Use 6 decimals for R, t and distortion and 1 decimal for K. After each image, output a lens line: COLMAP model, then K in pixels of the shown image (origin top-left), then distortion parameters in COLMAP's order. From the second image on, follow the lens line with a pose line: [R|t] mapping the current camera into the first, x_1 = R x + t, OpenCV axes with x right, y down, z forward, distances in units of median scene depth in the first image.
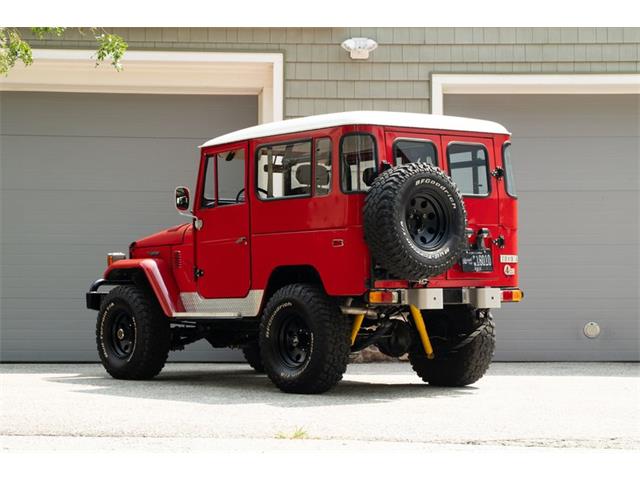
lens RADIAL K [[1645.8, 0, 335.3], [0, 1645.8, 249.7], [0, 0, 1]] dist [0.292580, 0.000000]
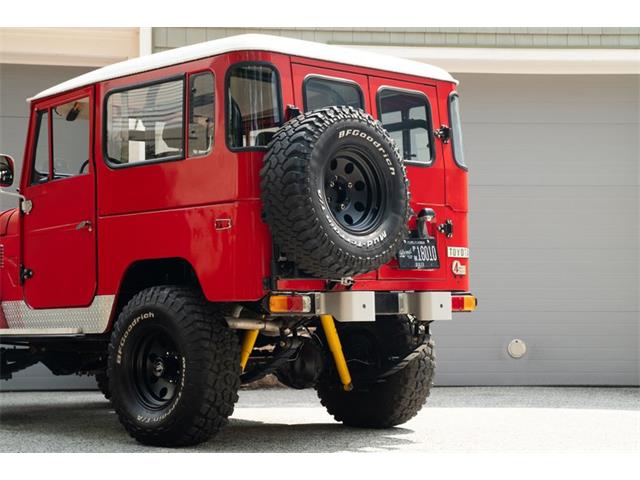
lens RADIAL K [[1394.9, 0, 319.1], [0, 1394.9, 243.4], [0, 0, 1]] dist [0.342585, 0.000000]
pose [[0.996952, 0.003751, 0.077926, -0.003496], [-0.001865, 0.999704, -0.024263, 0.016662], [-0.077994, 0.024044, 0.996664, 0.394052]]
